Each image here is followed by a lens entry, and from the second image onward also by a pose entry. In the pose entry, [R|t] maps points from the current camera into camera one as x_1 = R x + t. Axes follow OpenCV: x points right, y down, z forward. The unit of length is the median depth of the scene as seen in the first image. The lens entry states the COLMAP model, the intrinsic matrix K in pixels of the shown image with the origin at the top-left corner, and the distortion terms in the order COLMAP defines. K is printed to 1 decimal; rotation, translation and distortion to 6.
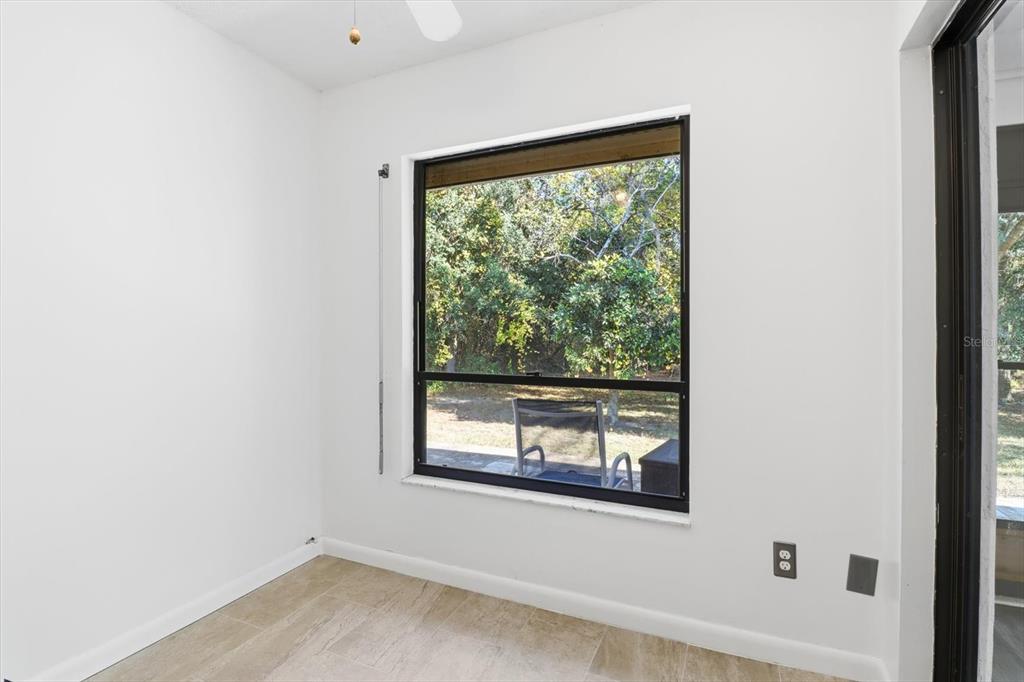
lens RADIAL K [[487.6, 0, 512.7], [0, 487.6, 337.5], [0, 0, 1]] dist [-0.001464, -0.008565]
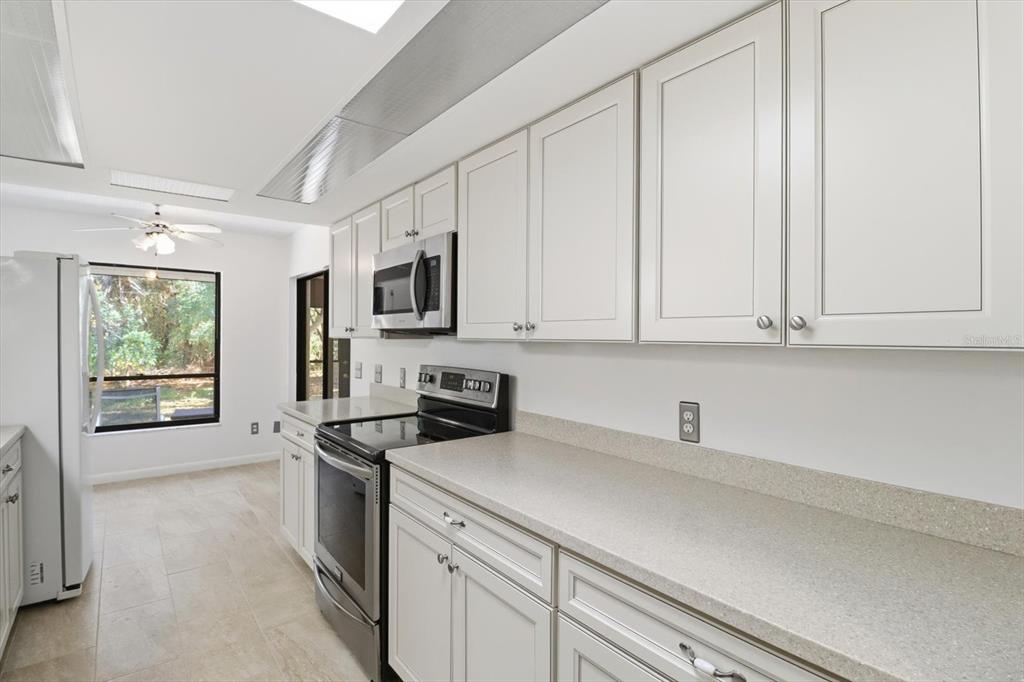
lens RADIAL K [[487.6, 0, 511.7], [0, 487.6, 340.0], [0, 0, 1]] dist [-0.001464, -0.008565]
pose [[0.434375, -0.000064, 0.900732, -1.493666], [-0.002439, 0.999996, 0.001247, -0.105222], [-0.900729, -0.002739, 0.434373, -1.780709]]
